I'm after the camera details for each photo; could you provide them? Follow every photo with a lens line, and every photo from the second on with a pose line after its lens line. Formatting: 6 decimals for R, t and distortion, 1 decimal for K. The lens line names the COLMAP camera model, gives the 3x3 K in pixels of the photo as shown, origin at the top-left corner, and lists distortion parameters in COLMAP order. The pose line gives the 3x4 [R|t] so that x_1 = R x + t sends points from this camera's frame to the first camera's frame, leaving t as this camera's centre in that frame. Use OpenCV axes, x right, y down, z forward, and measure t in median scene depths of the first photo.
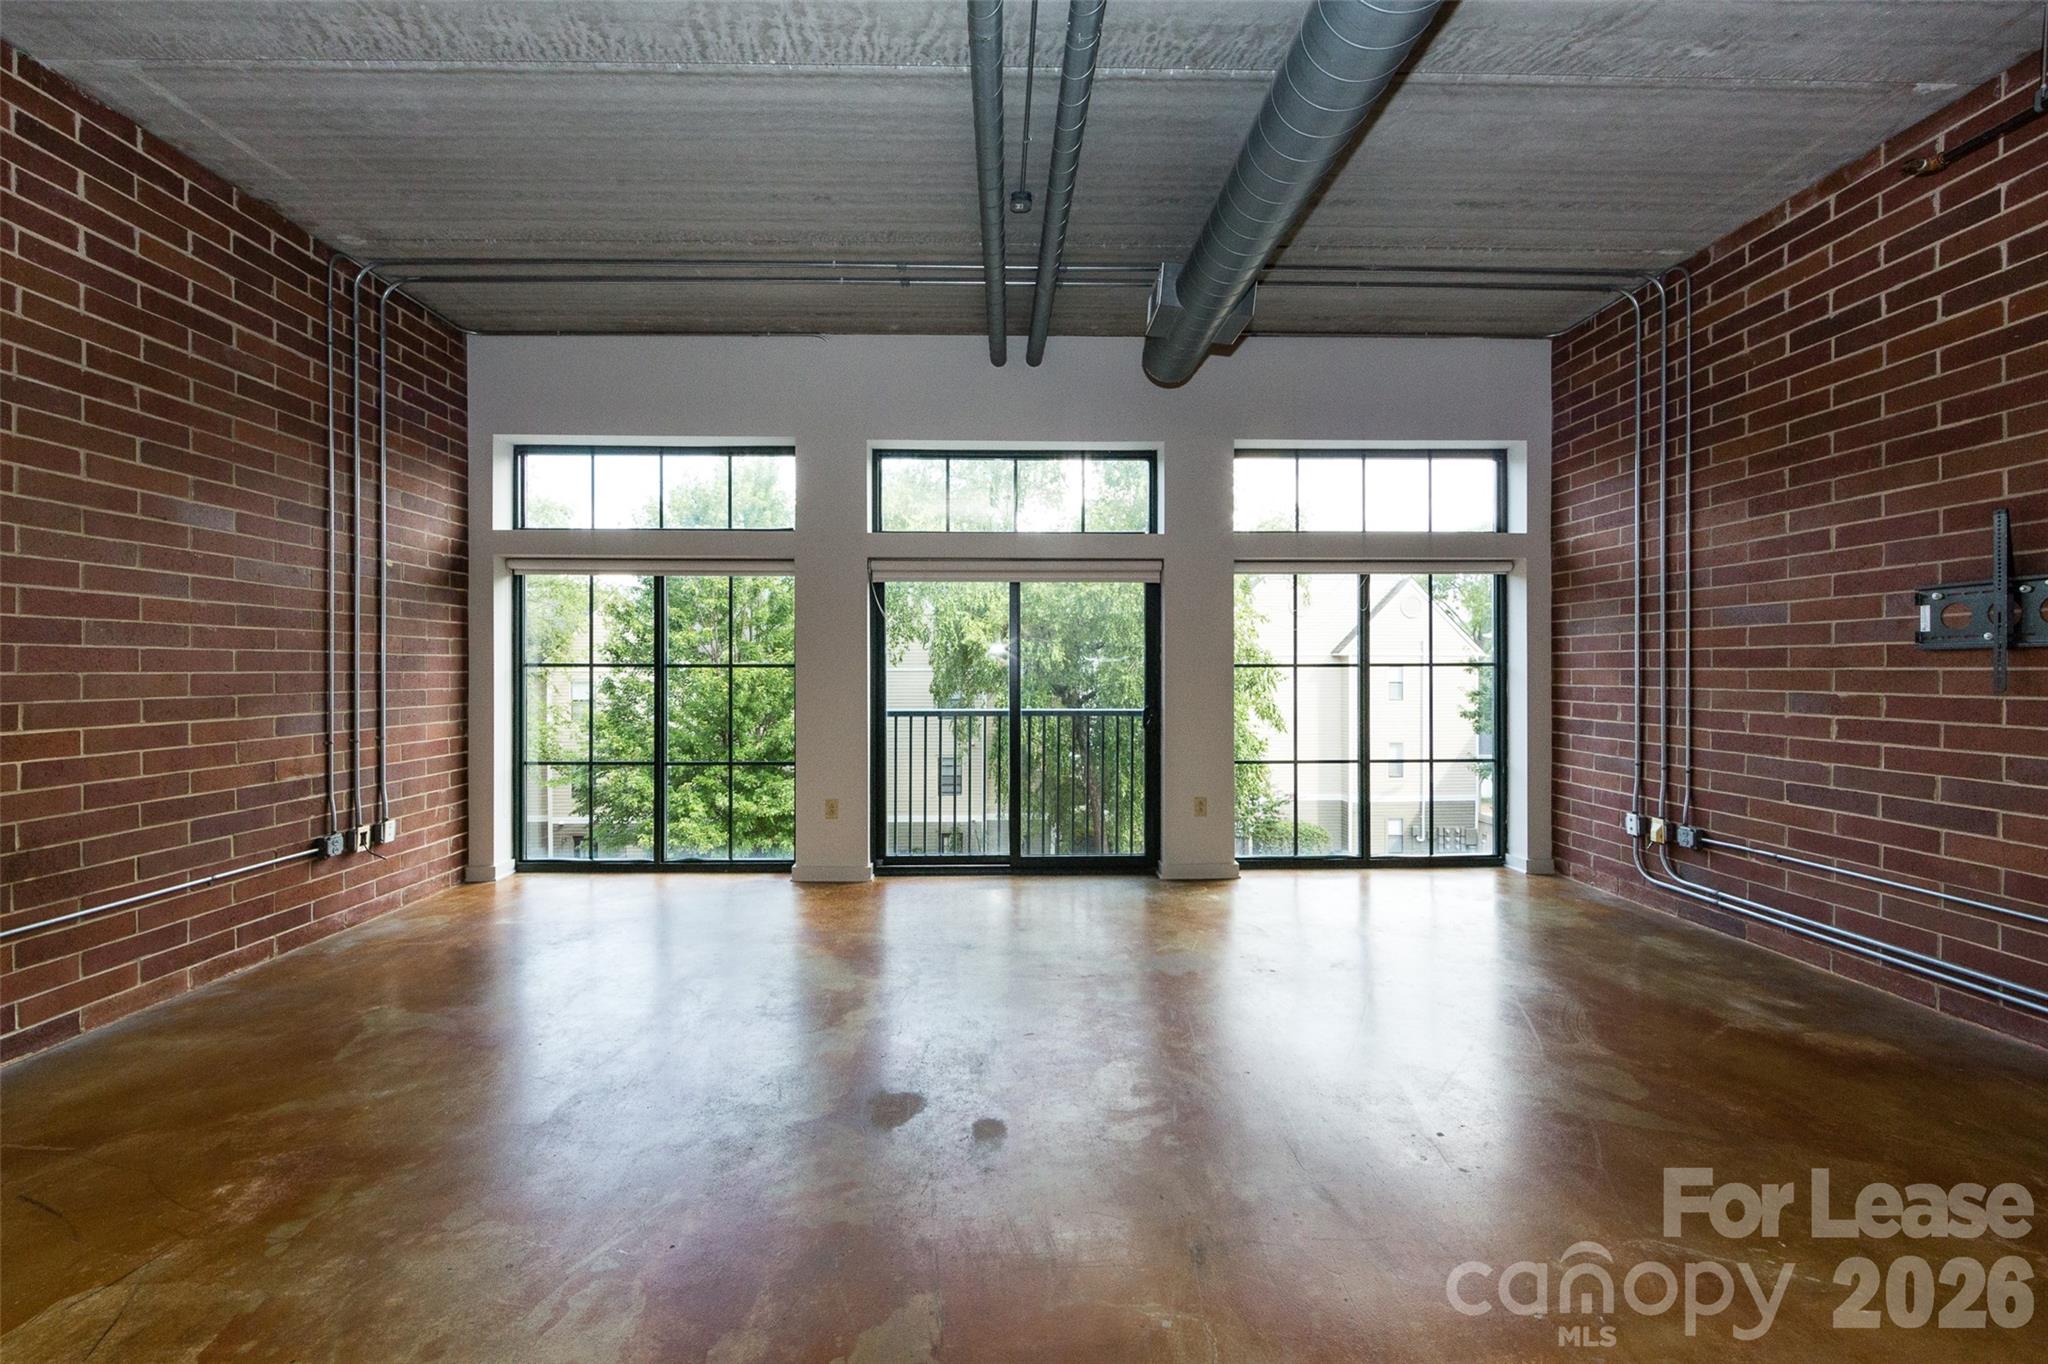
lens RADIAL K [[838.7, 0, 1019.6], [0, 838.7, 674.9], [0, 0, 1]] dist [-0.001160, 0.000160]
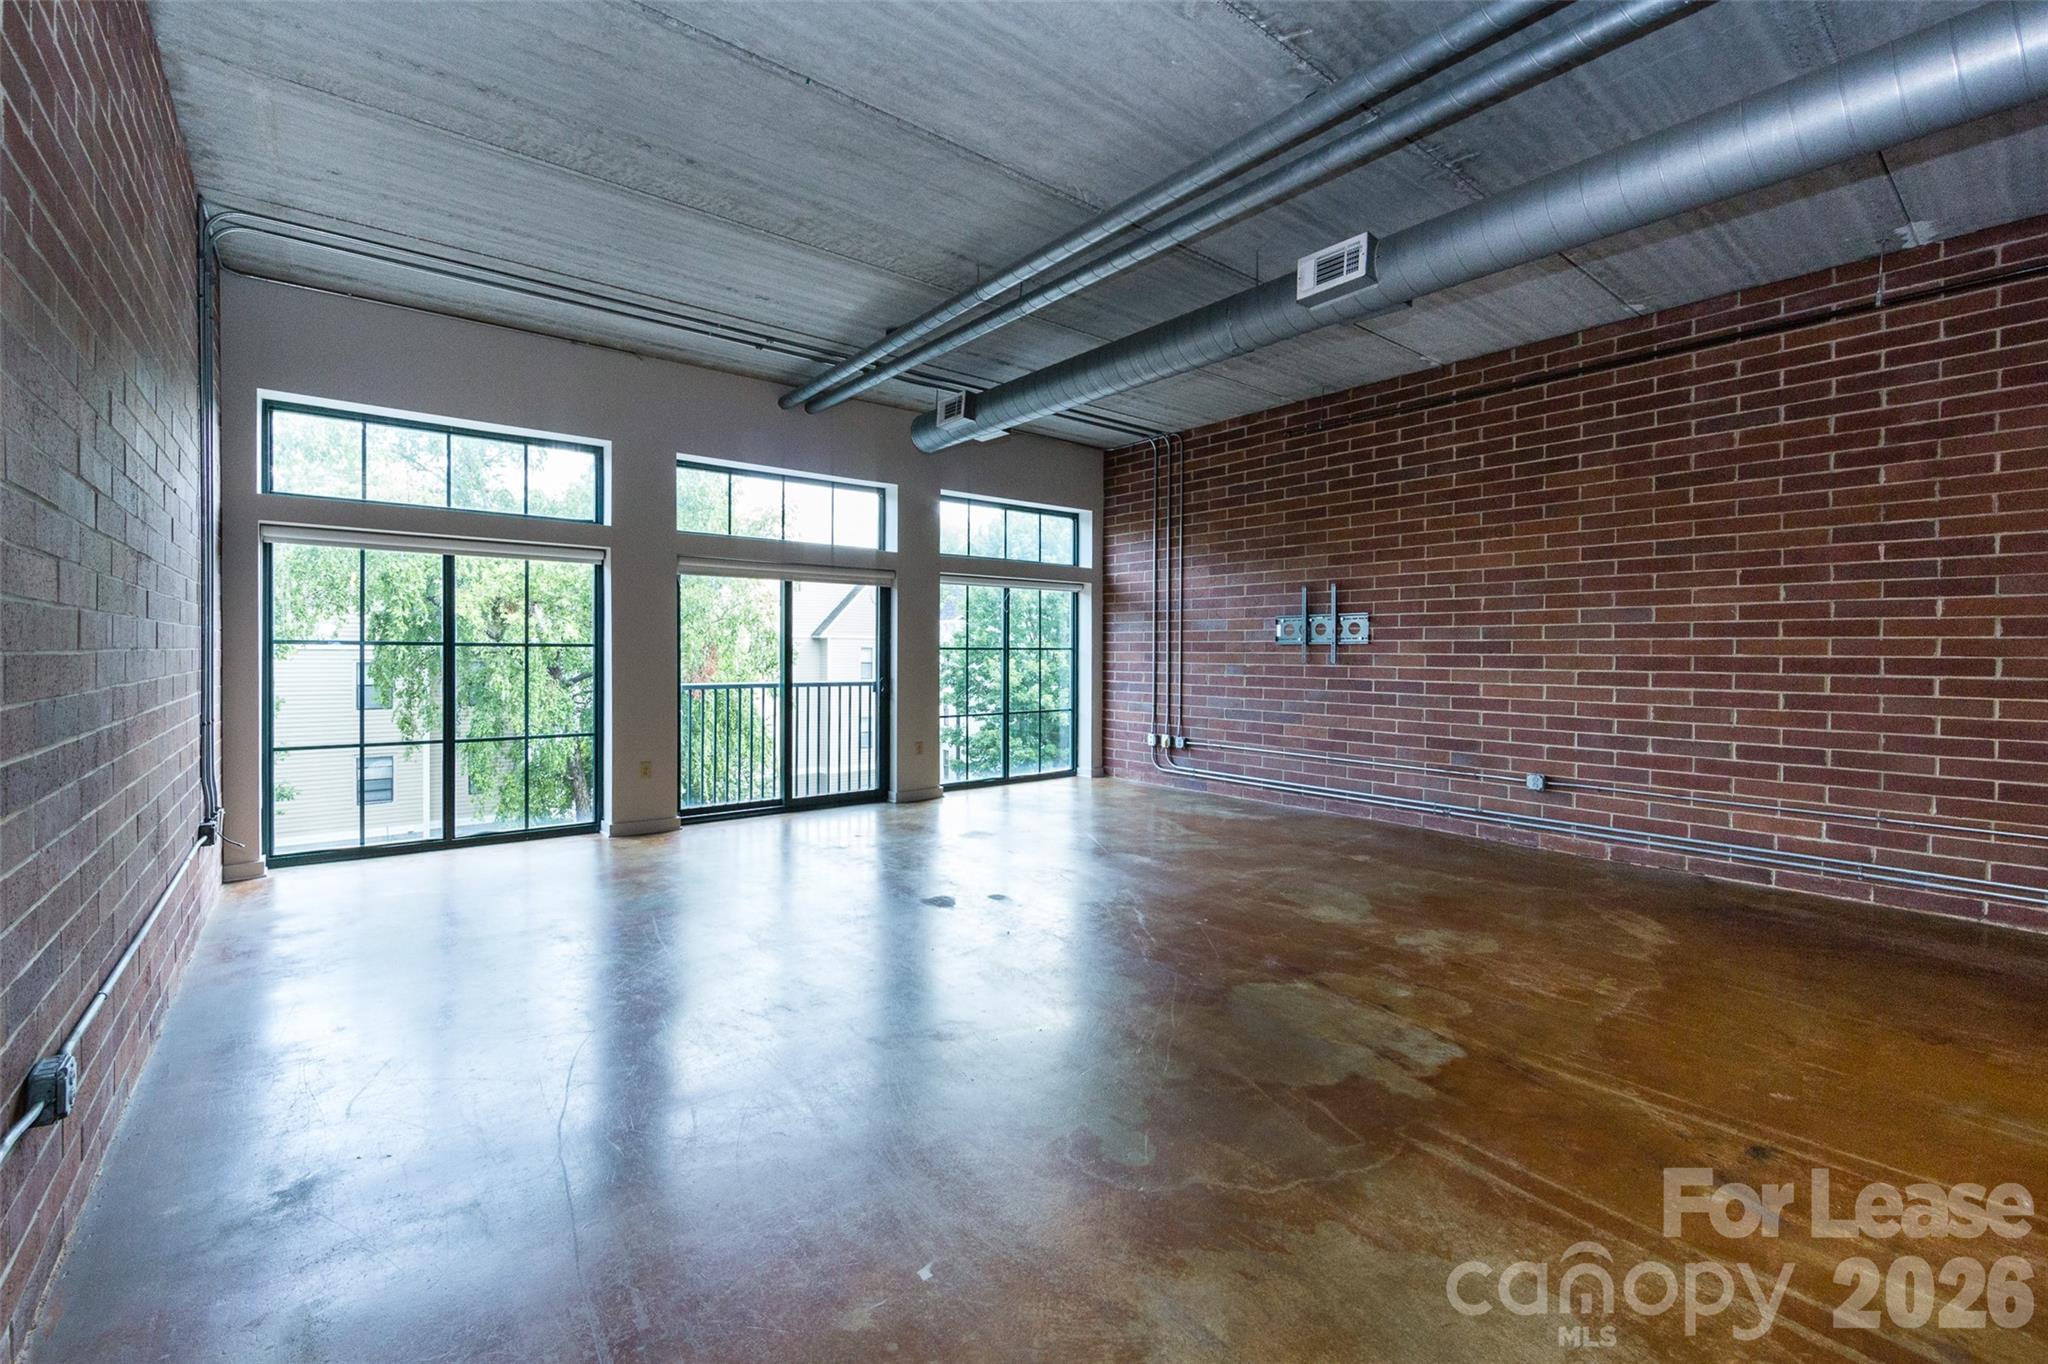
lens RADIAL K [[855.1, 0, 1021.0], [0, 855.1, 662.3], [0, 0, 1]] dist [-0.001075, 0.000068]
pose [[0.798192, -0.001780, 0.602400, -0.587050], [-0.002672, 0.999975, 0.006495, 0.003158], [-0.602397, -0.006794, 0.798168, -0.282914]]
